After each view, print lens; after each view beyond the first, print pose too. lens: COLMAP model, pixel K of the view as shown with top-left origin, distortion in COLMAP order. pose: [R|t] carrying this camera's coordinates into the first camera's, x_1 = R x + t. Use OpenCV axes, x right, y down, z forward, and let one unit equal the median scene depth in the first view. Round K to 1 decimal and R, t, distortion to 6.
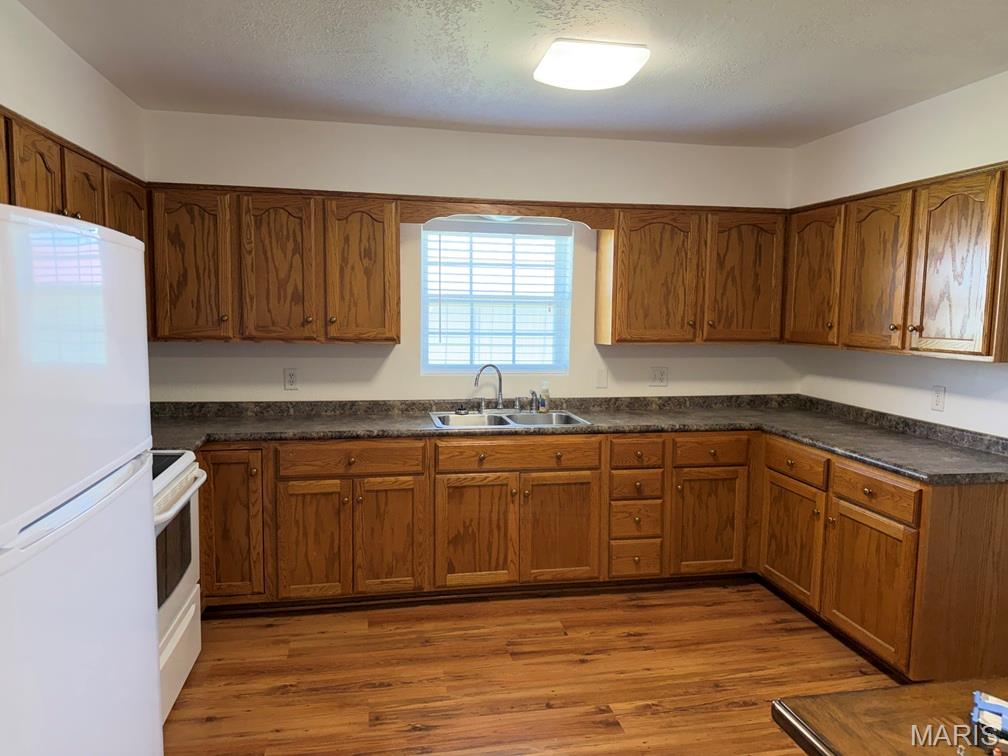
lens RADIAL K [[716.9, 0, 506.3], [0, 716.9, 378.6], [0, 0, 1]] dist [0.138028, -0.002391]
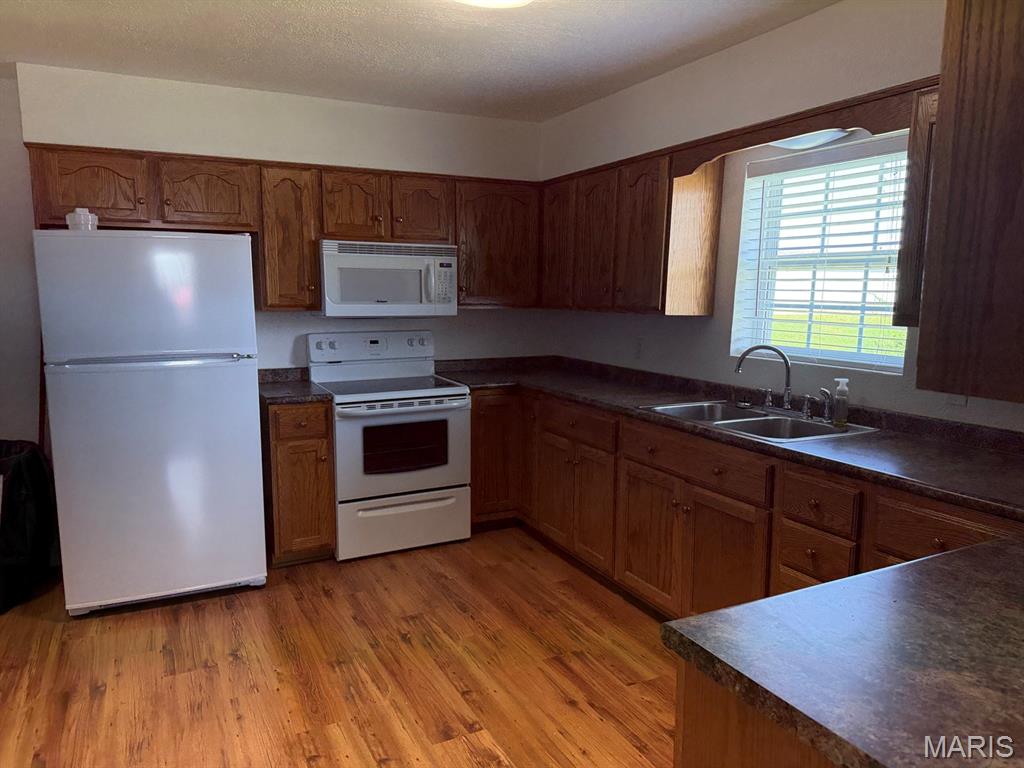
lens RADIAL K [[728.3, 0, 514.4], [0, 728.3, 384.6], [0, 0, 1]] dist [0.138028, -0.002391]
pose [[0.281497, 0.112006, -0.953003, 0.808922], [-0.094586, 0.991566, 0.088600, -0.029142], [0.954889, 0.065200, 0.289717, 0.657110]]
